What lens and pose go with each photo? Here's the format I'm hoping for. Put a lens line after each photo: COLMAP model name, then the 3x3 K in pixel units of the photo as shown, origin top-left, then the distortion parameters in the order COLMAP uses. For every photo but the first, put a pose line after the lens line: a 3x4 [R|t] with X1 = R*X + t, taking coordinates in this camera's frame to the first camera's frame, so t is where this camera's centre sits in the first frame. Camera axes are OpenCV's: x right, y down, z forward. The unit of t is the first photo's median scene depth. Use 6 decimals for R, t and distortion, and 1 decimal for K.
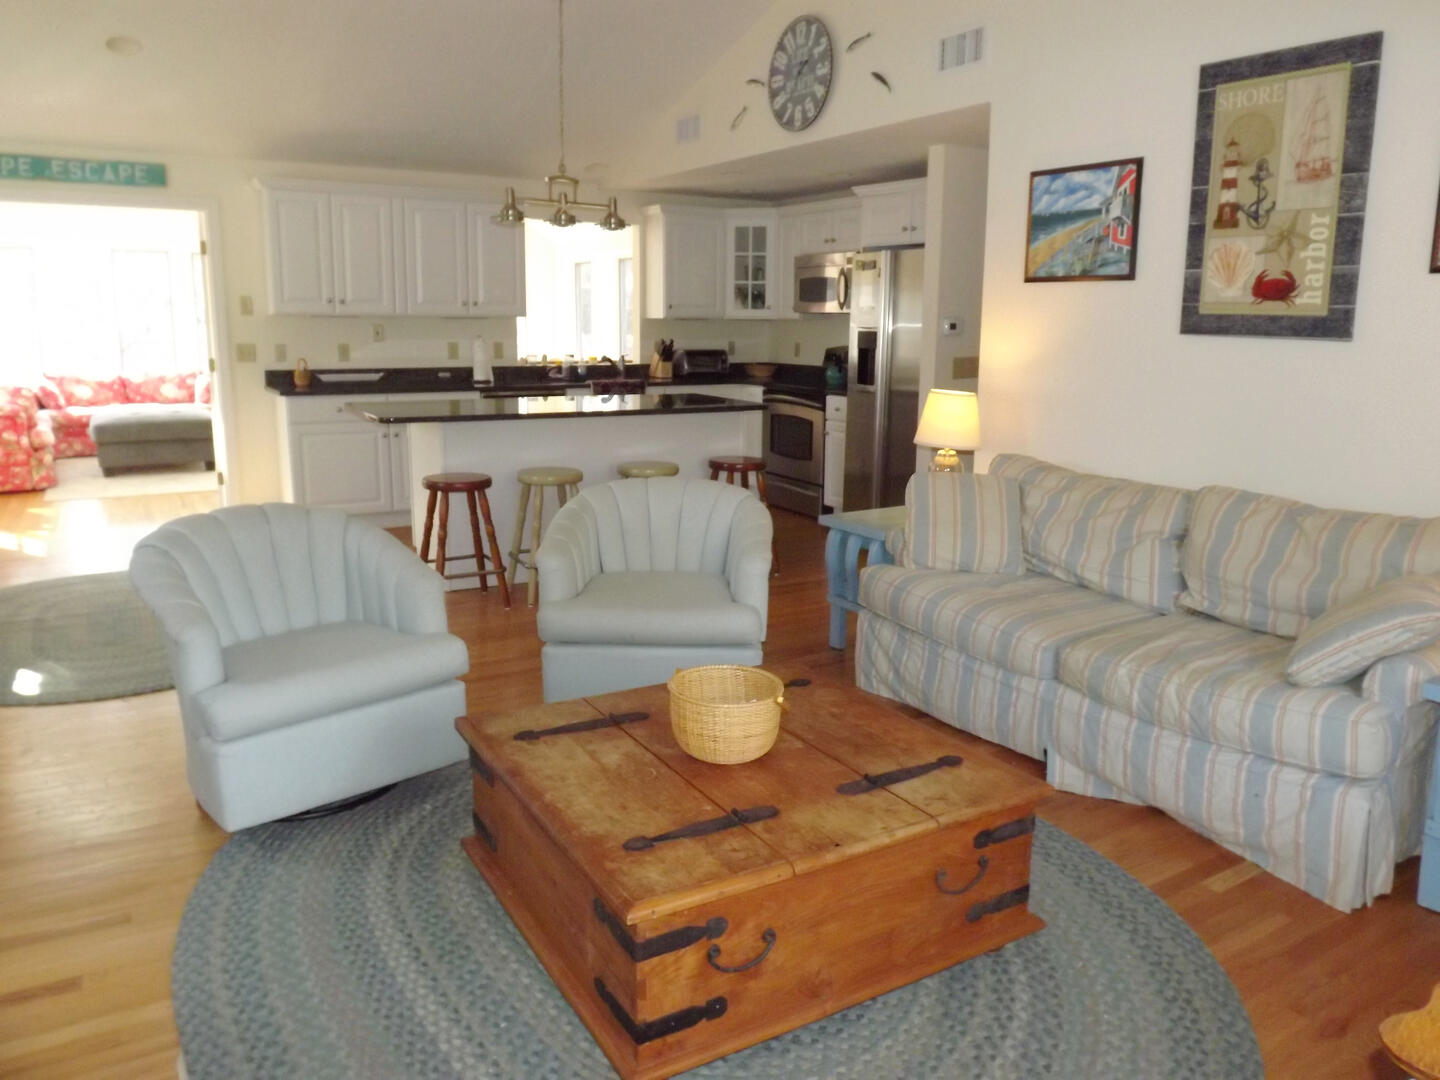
lens RADIAL K [[1033.9, 0, 727.9], [0, 1033.9, 529.5], [0, 0, 1]] dist [-0.051130, -0.002111]
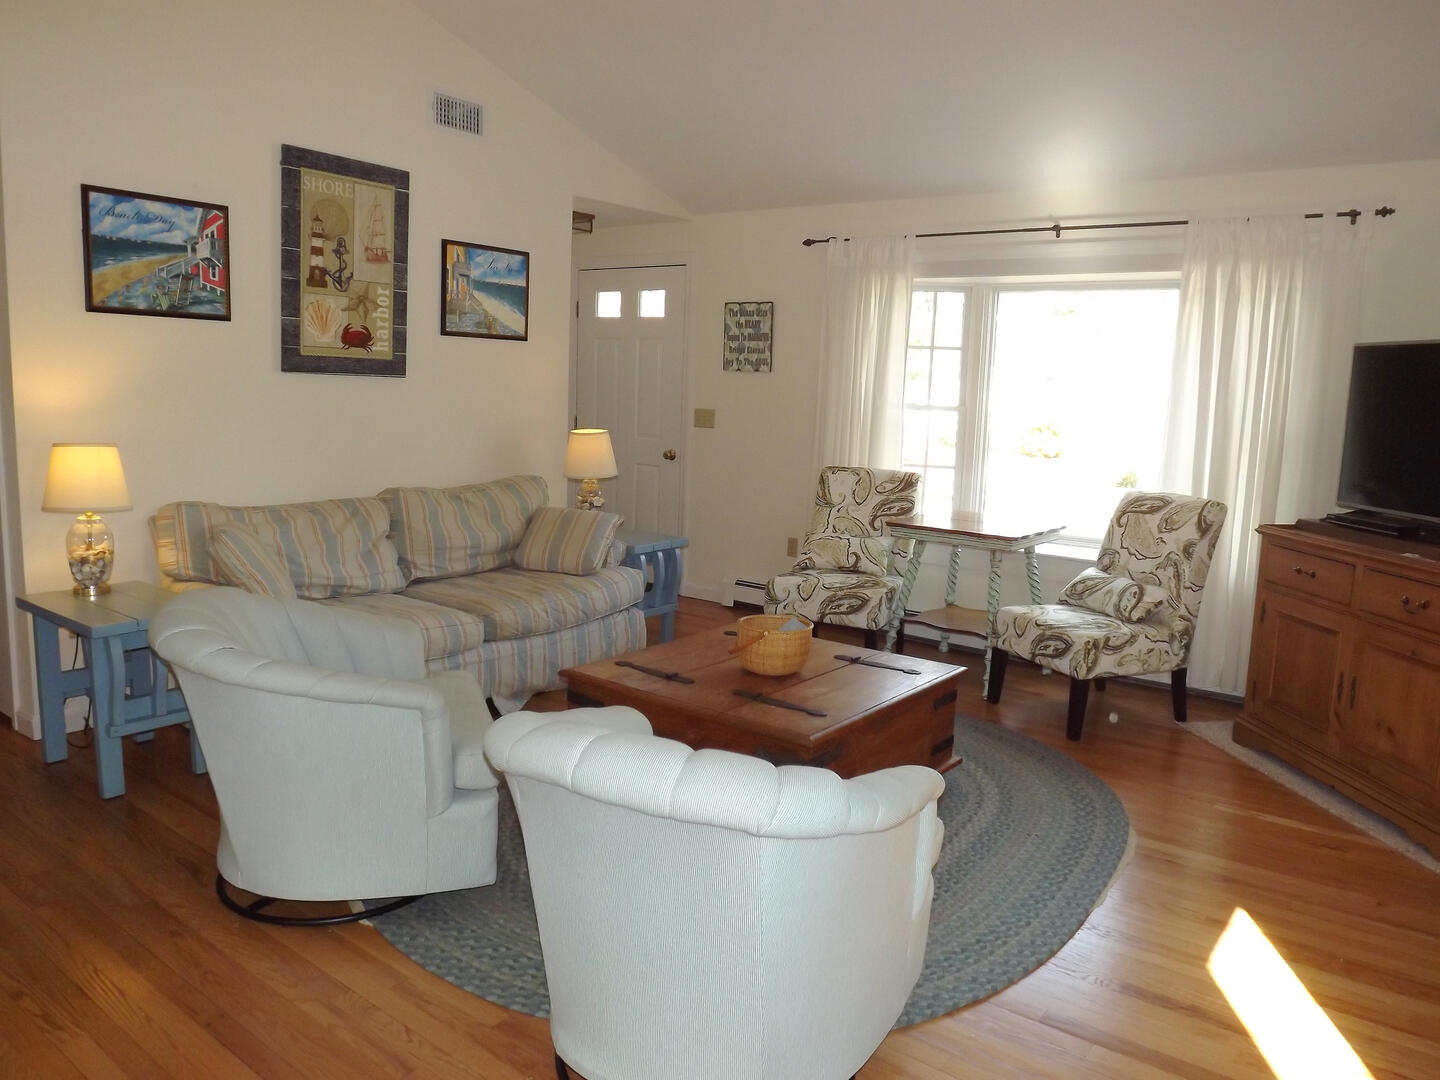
lens RADIAL K [[1033.9, 0, 721.3], [0, 1033.9, 533.6], [0, 0, 1]] dist [-0.051130, -0.002111]
pose [[-0.362906, -0.158657, 0.918220, -0.880260], [0.142405, 0.964380, 0.222915, -0.215056], [-0.920880, 0.211657, -0.327386, 1.022081]]
